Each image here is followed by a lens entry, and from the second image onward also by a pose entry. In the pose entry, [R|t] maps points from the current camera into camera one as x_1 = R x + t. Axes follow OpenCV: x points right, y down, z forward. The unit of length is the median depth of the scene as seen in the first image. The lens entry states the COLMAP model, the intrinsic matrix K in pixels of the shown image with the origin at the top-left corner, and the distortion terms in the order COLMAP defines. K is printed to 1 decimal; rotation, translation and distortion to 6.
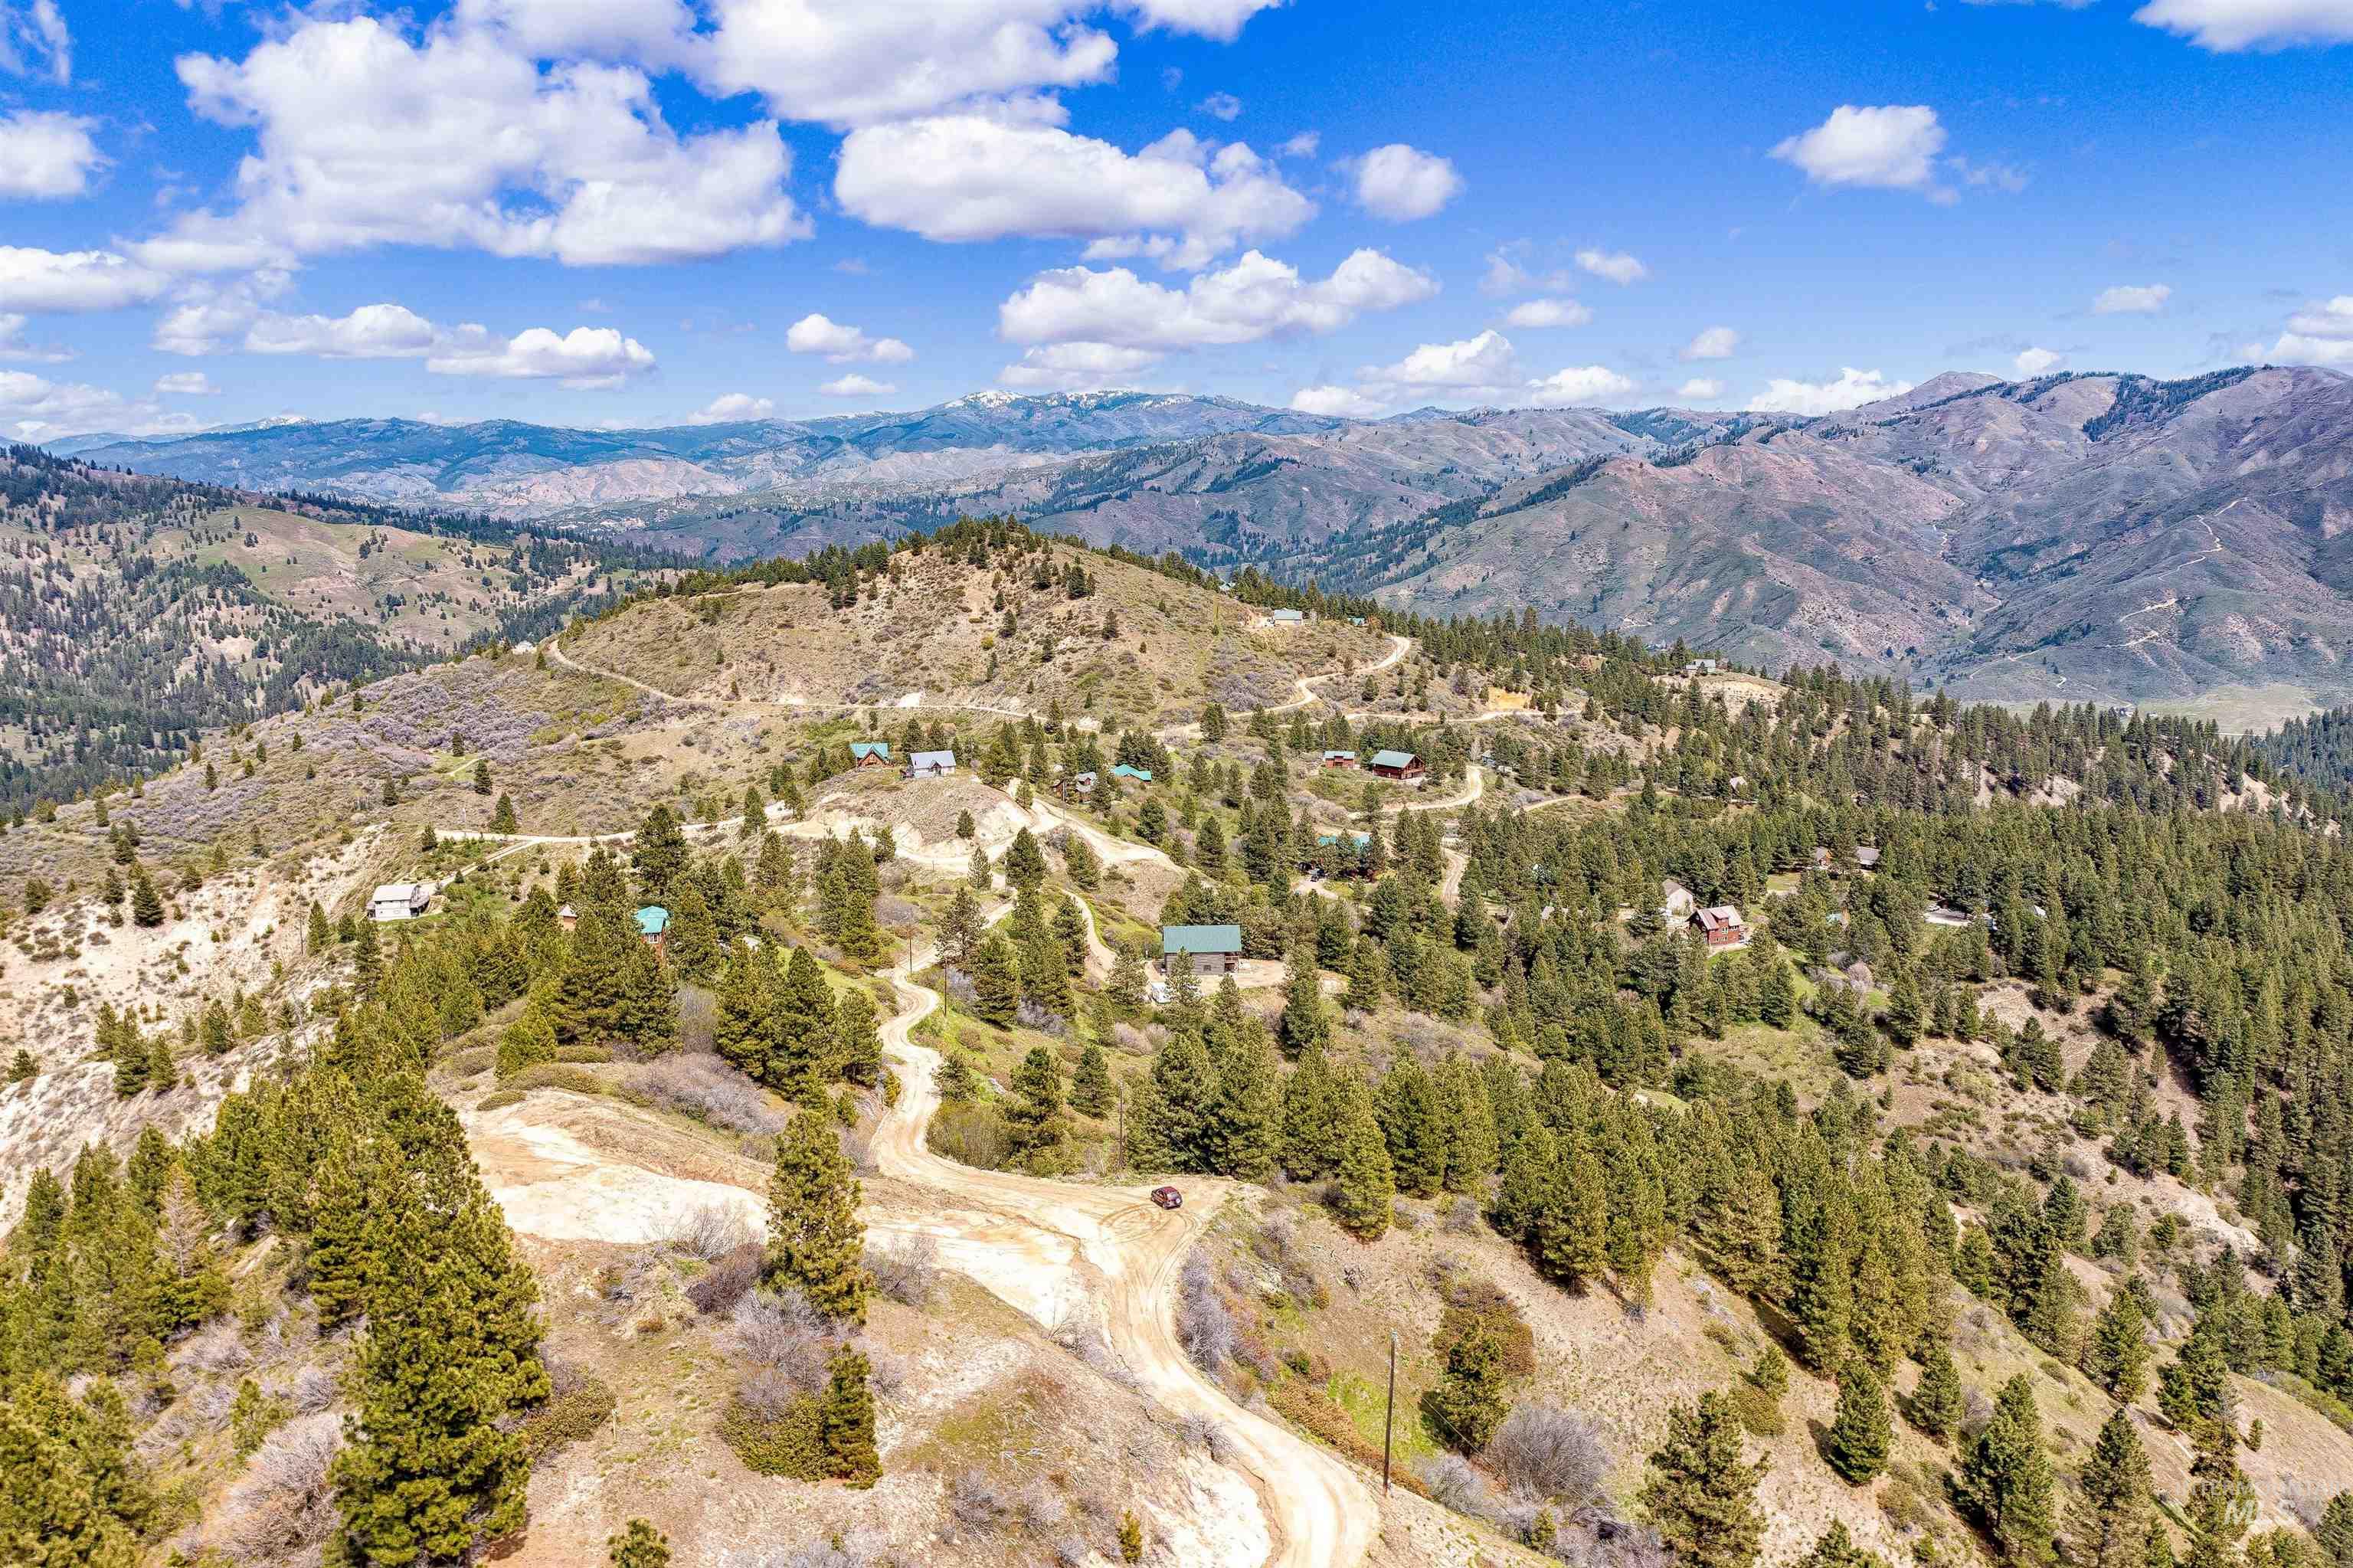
lens RADIAL K [[1854.5, 0, 1177.6], [0, 1854.5, 774.3], [0, 0, 1]] dist [-0.017810, 0.008360]
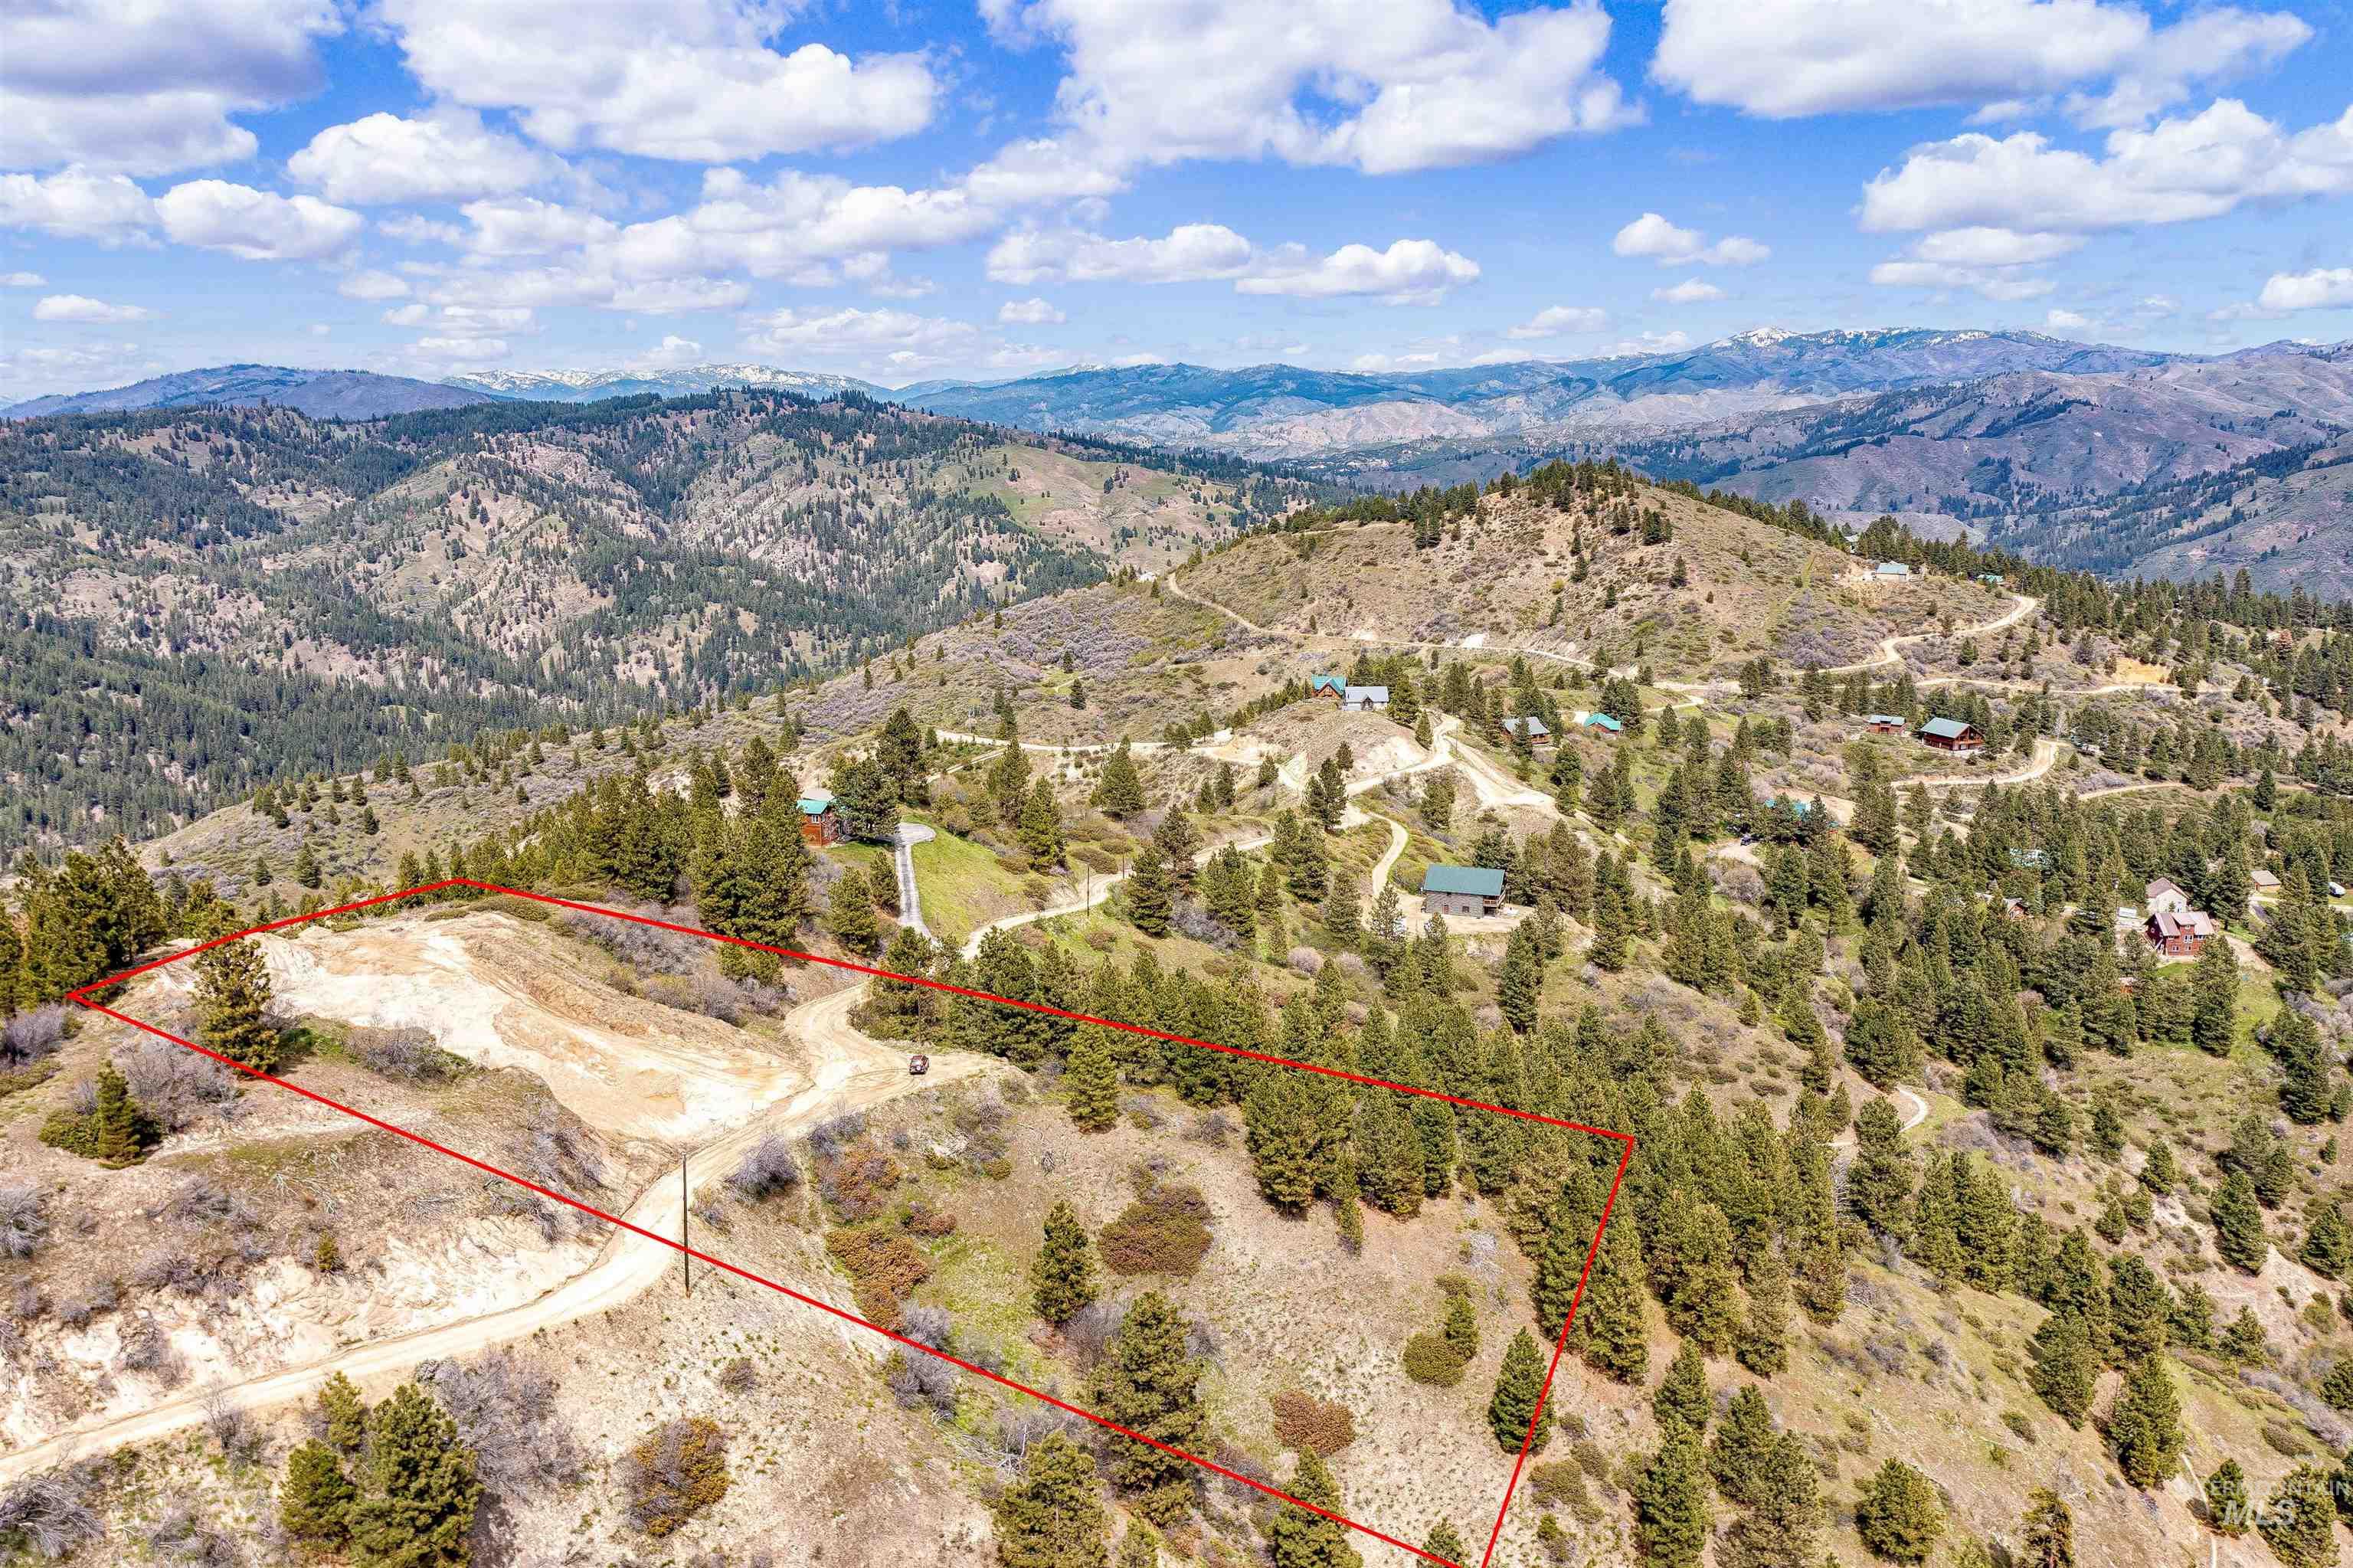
lens RADIAL K [[1858.2, 0, 1181.4], [0, 1858.2, 774.0], [0, 0, 1]] dist [-0.017051, 0.001329]
pose [[0.921417, 0.072927, -0.381670, 0.093340], [-0.061620, 0.997225, 0.041783, -0.000357], [0.383658, -0.014981, 0.923354, 0.005488]]
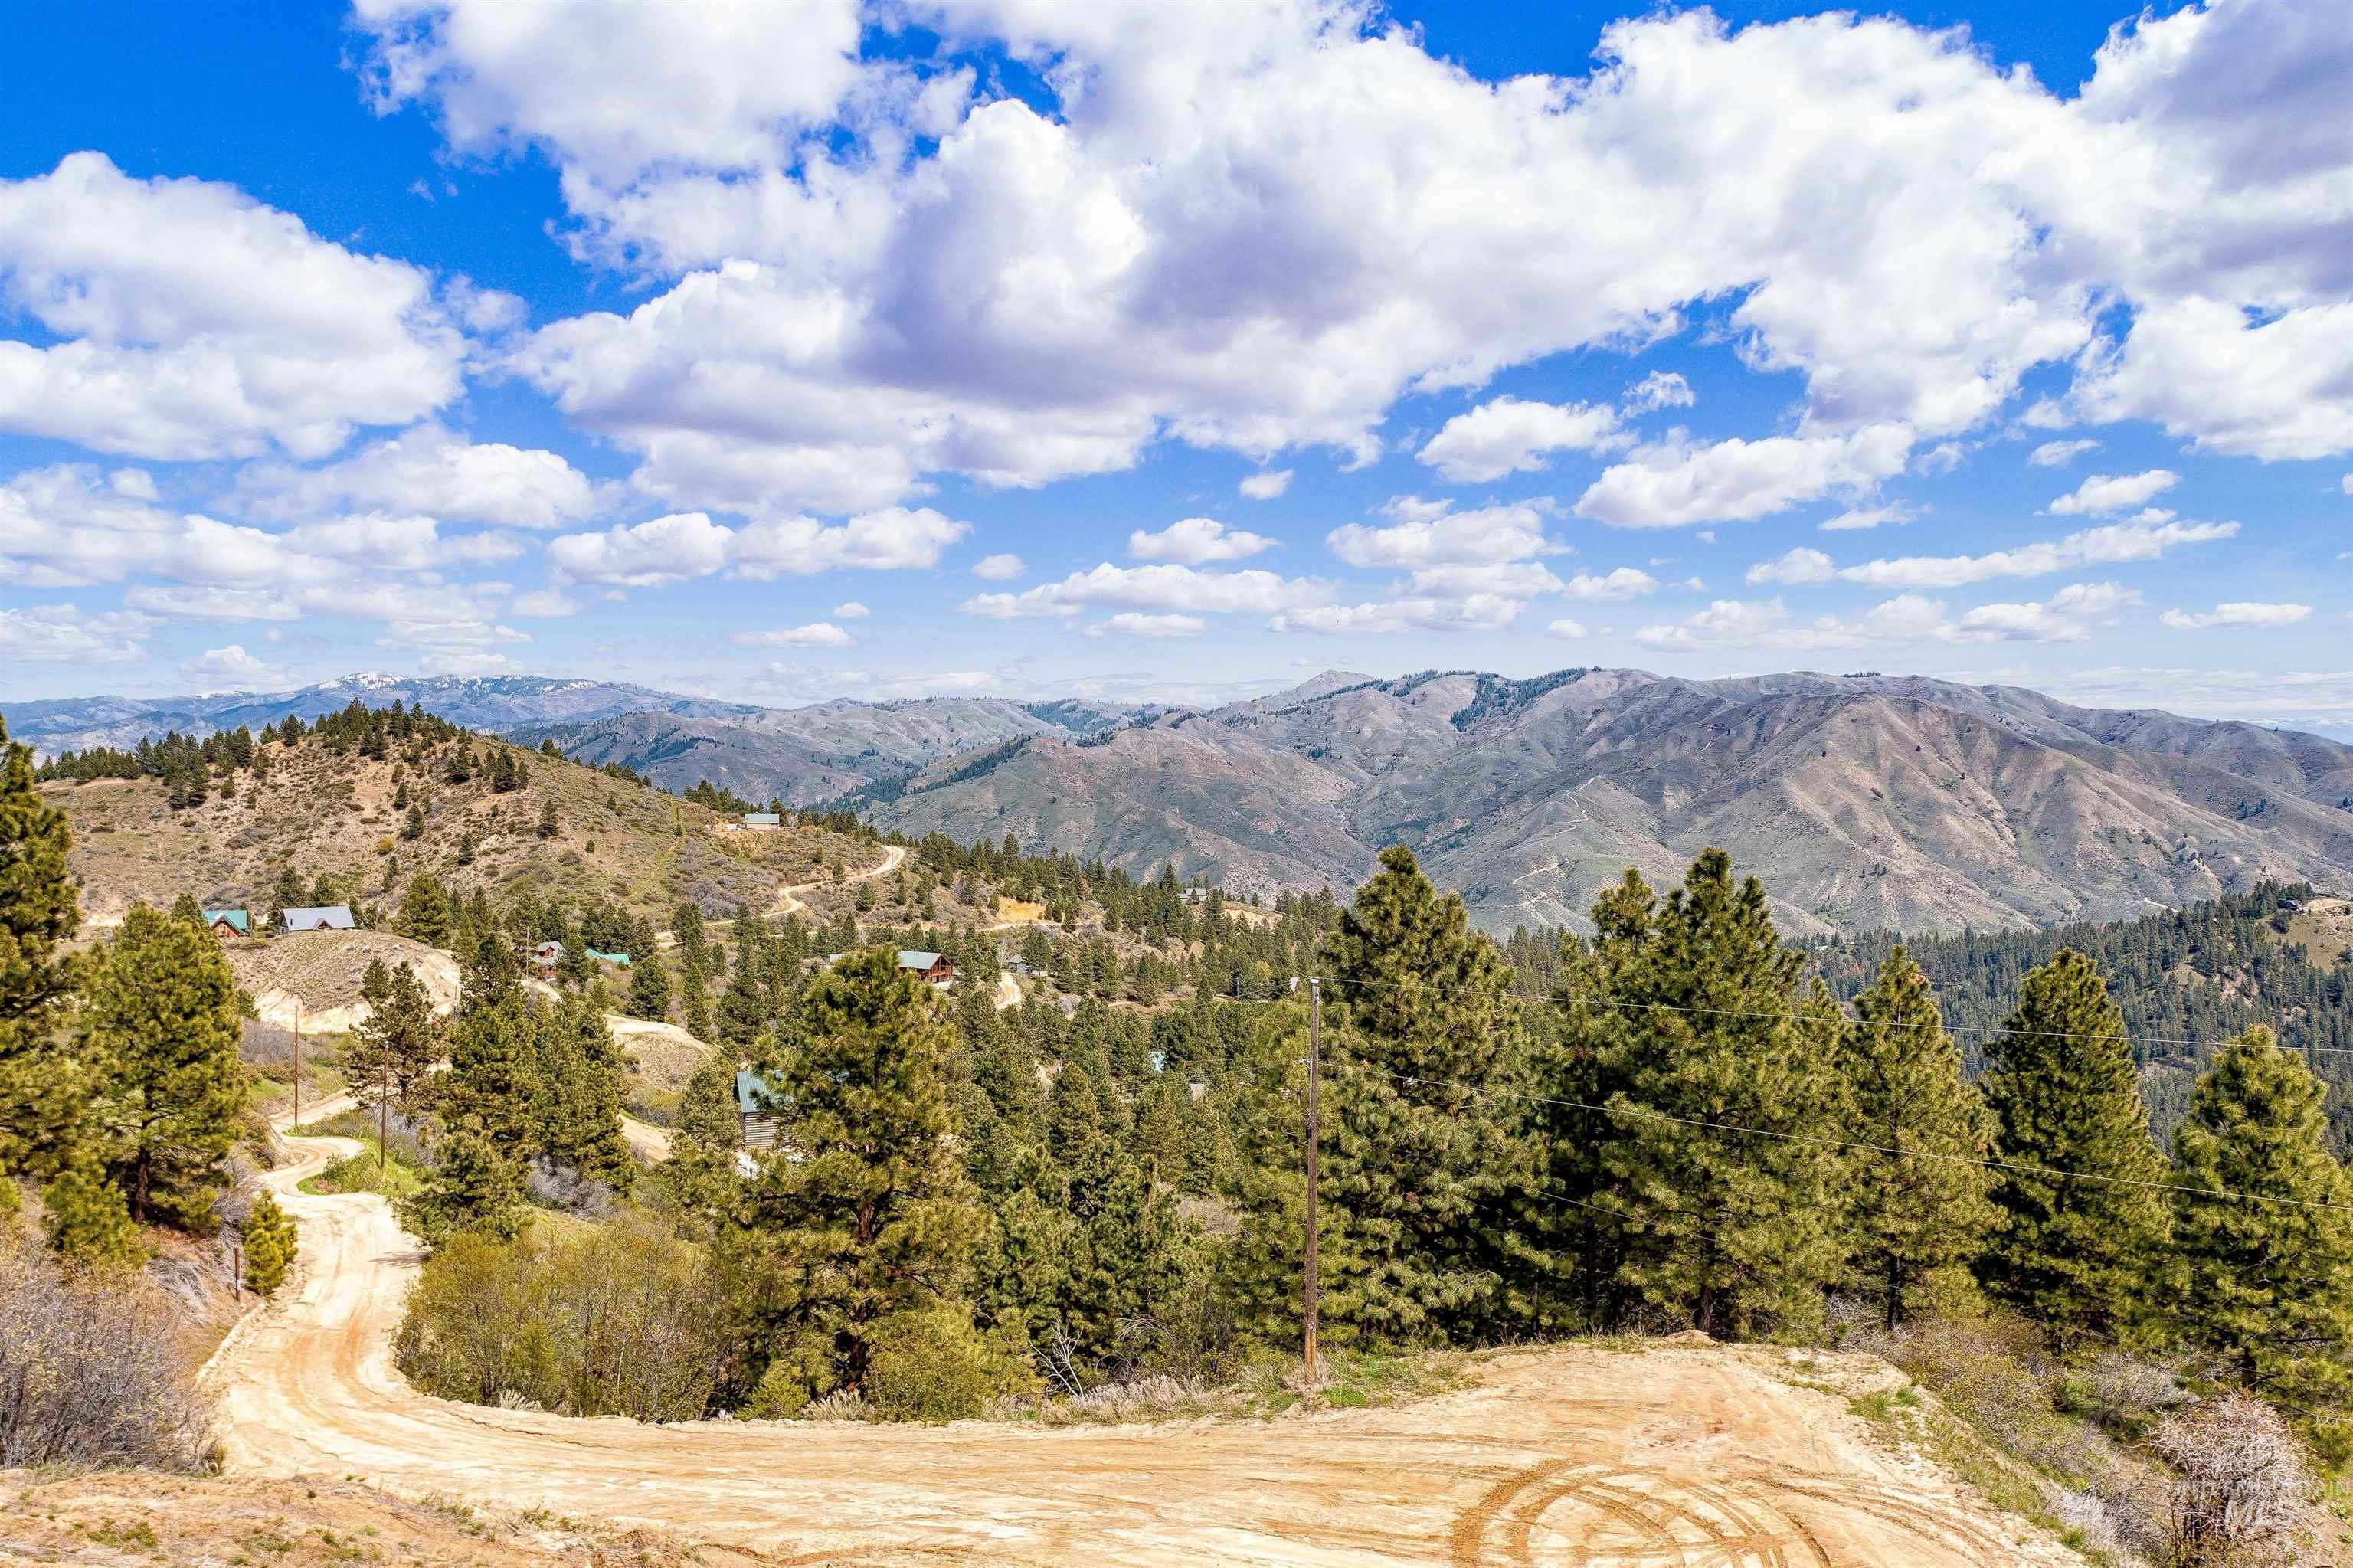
lens RADIAL K [[1854.5, 0, 1177.6], [0, 1854.5, 774.3], [0, 0, 1]] dist [-0.017810, 0.008360]
pose [[0.951335, 0.008649, 0.308036, -0.021883], [0.039931, 0.987718, -0.151058, 0.030900], [-0.305559, 0.156007, 0.939306, 0.134440]]
